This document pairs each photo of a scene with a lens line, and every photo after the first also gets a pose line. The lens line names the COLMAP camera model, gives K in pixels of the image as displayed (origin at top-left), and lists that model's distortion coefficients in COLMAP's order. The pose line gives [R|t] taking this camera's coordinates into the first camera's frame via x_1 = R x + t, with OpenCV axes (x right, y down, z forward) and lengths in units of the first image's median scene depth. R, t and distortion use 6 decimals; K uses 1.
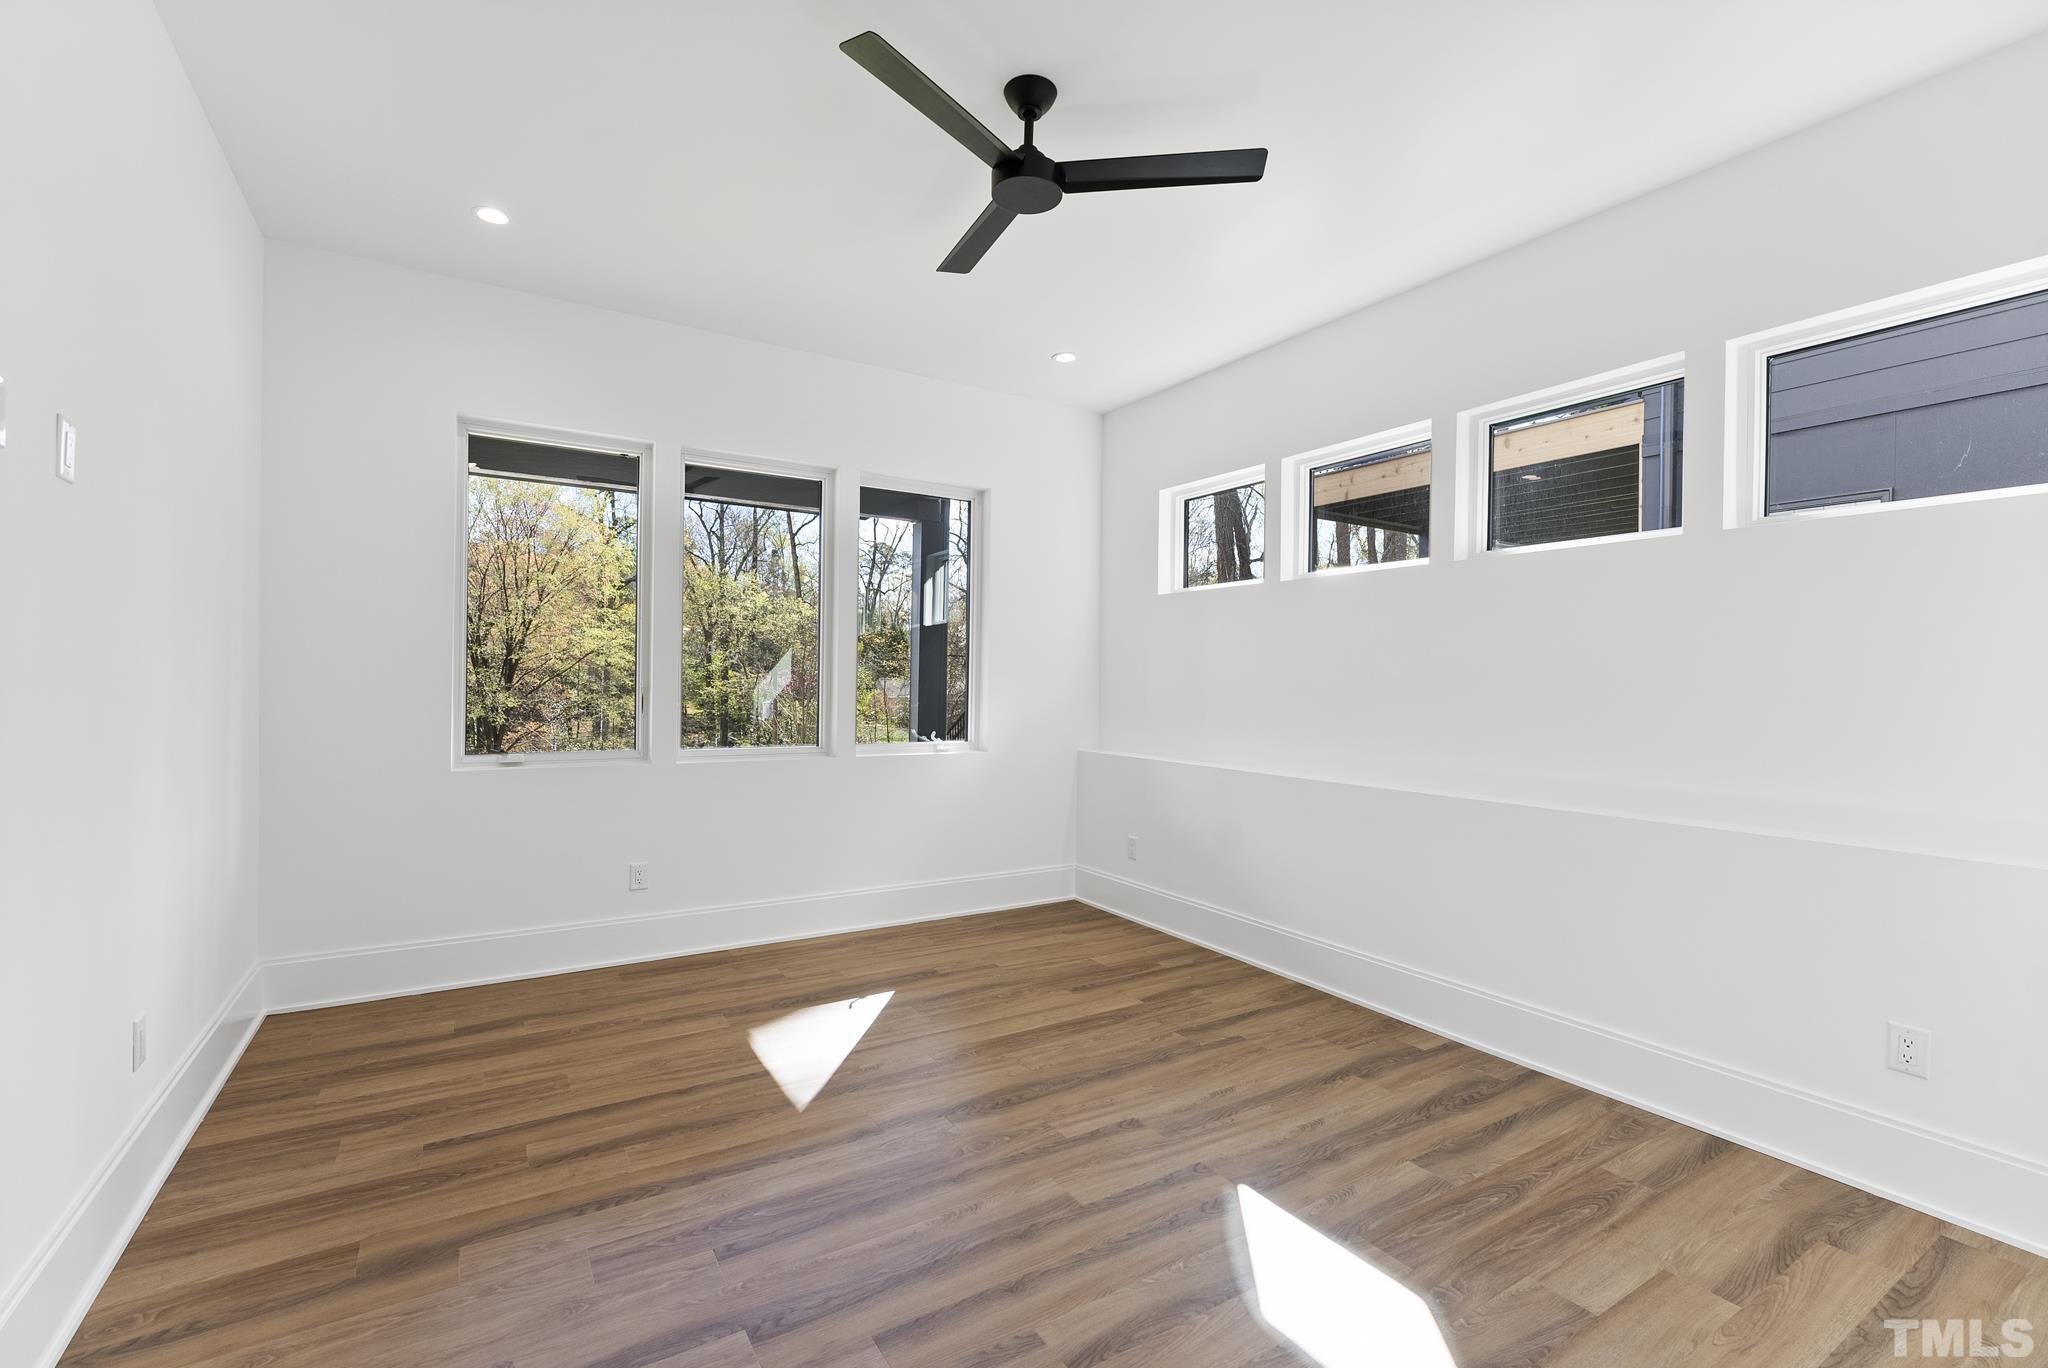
lens RADIAL K [[908.3, 0, 1028.4], [0, 908.3, 682.1], [0, 0, 1]] dist [0.000329, -0.001640]
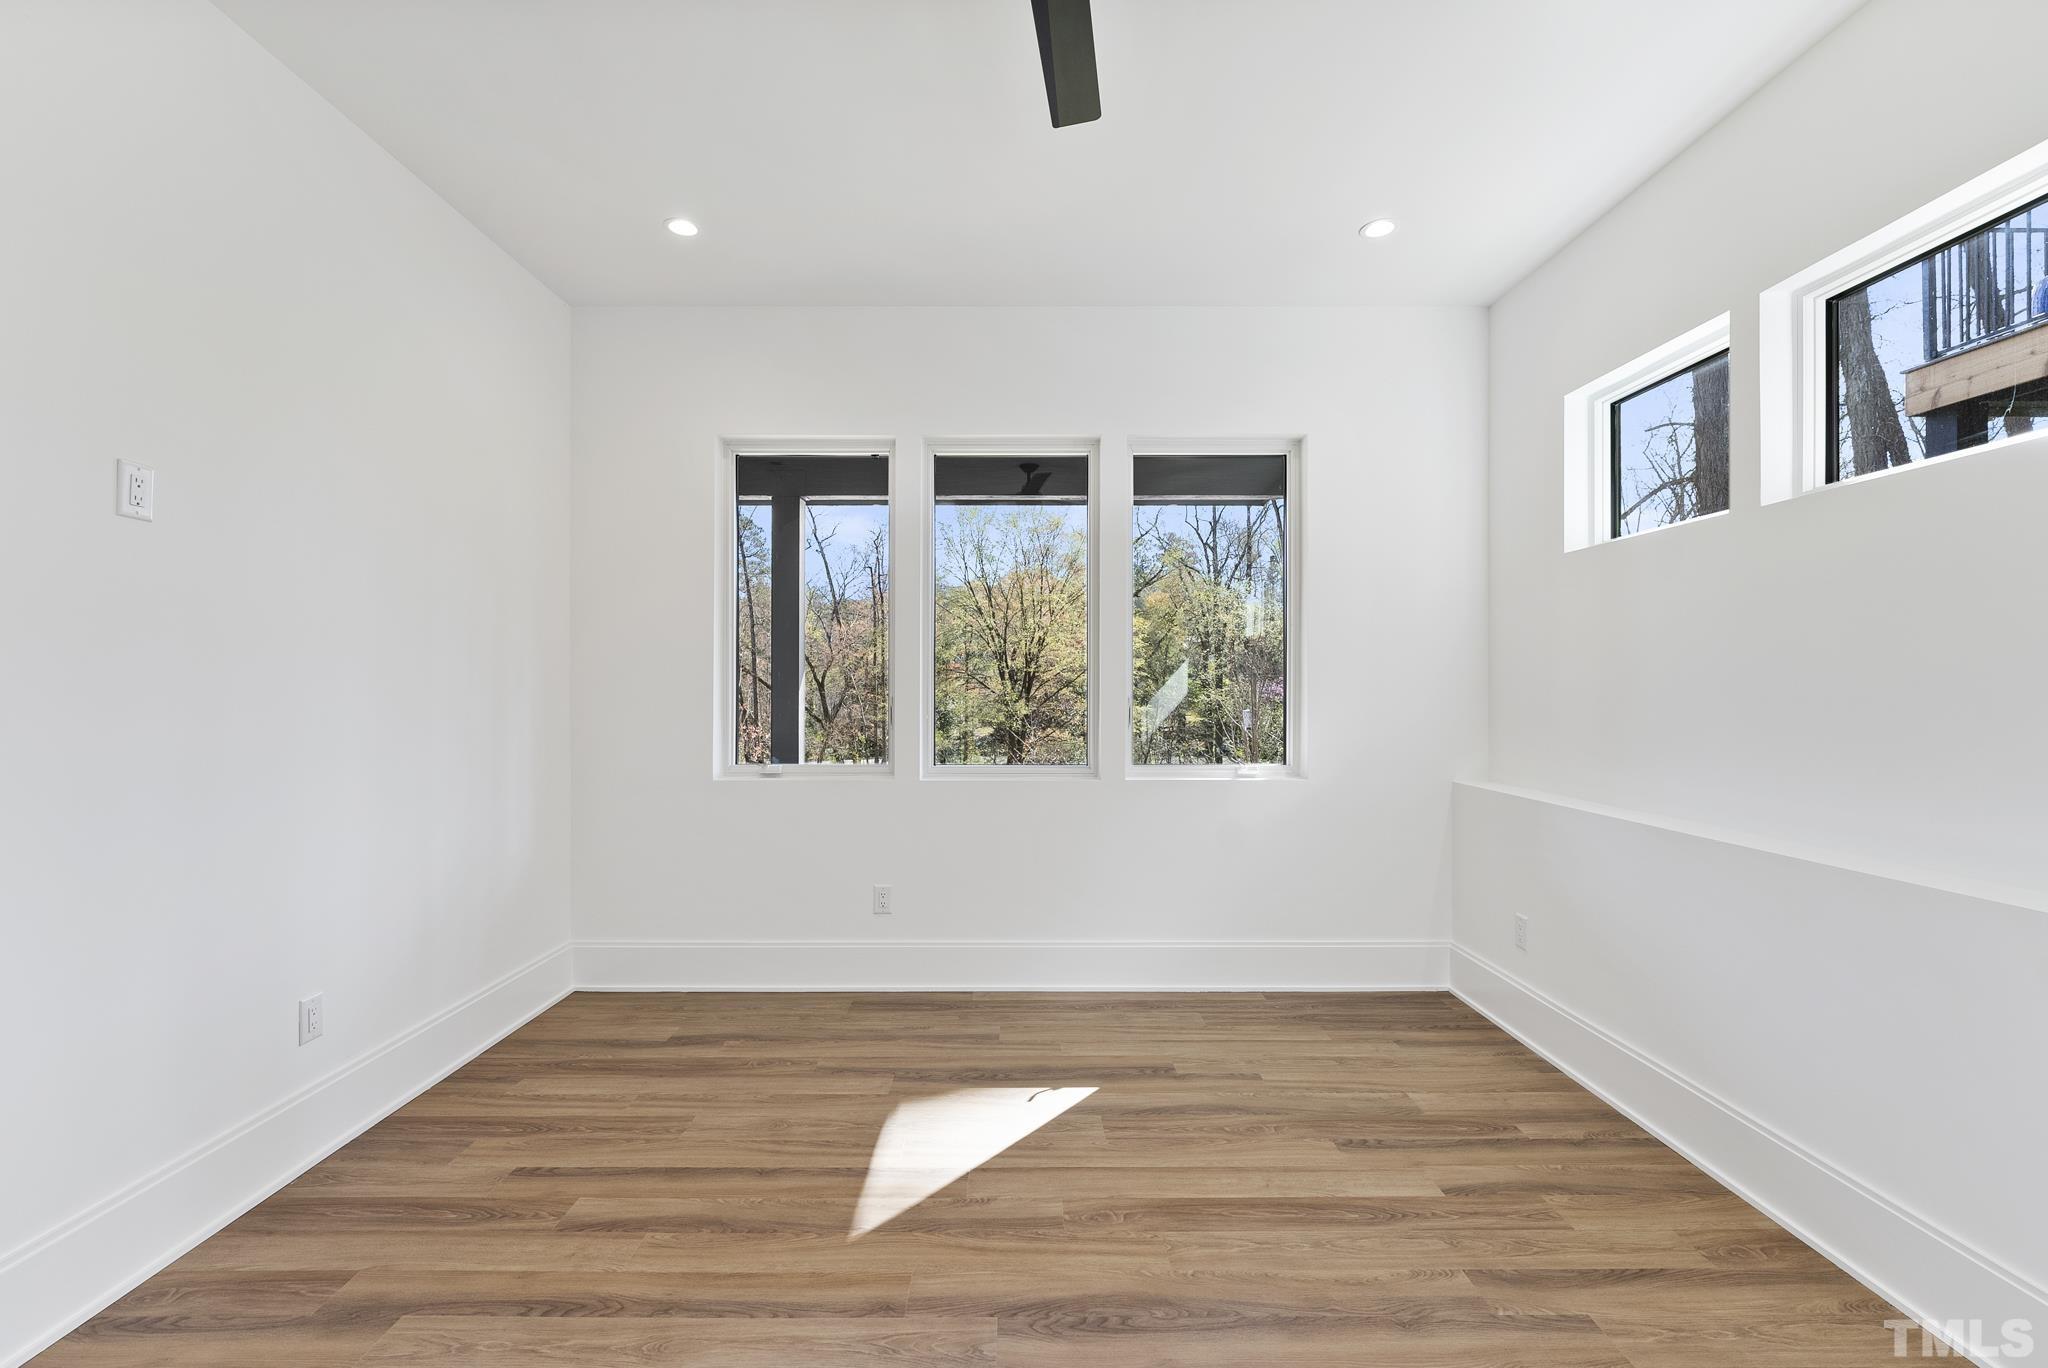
lens RADIAL K [[908.3, 0, 1023.0], [0, 908.3, 686.3], [0, 0, 1]] dist [0.000329, -0.001640]
pose [[0.844367, -0.012642, -0.535616, 0.220069], [0.010556, 0.999920, -0.006961, 0.001206], [0.535661, 0.000224, 0.844433, 0.310491]]
